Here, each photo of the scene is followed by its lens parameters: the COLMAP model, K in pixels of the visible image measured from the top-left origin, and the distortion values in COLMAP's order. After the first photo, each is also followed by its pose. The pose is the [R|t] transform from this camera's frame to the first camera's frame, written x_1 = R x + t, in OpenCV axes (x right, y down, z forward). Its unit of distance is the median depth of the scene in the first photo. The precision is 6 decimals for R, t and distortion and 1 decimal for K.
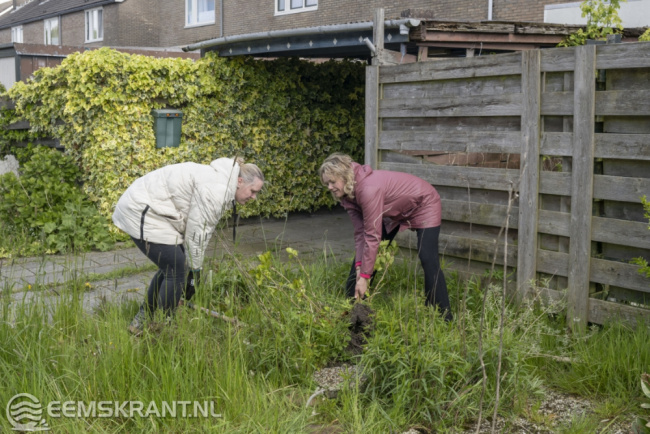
lens RADIAL K [[897.4, 0, 325.4], [0, 897.4, 215.5], [0, 0, 1]] dist [-0.002959, 0.000000]
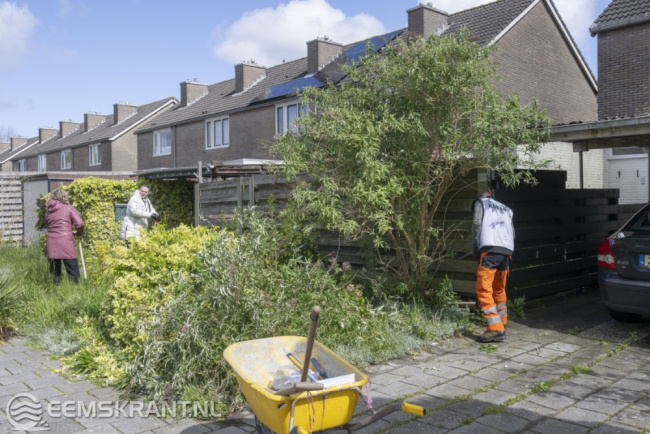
lens RADIAL K [[607.2, 0, 323.8], [0, 607.2, 218.0], [0, 0, 1]] dist [-0.013640, 0.000000]
pose [[0.993870, -0.024639, 0.107772, 0.160796], [0.035065, 0.994769, -0.095943, 0.078705], [-0.104844, 0.099134, 0.989535, -0.532048]]
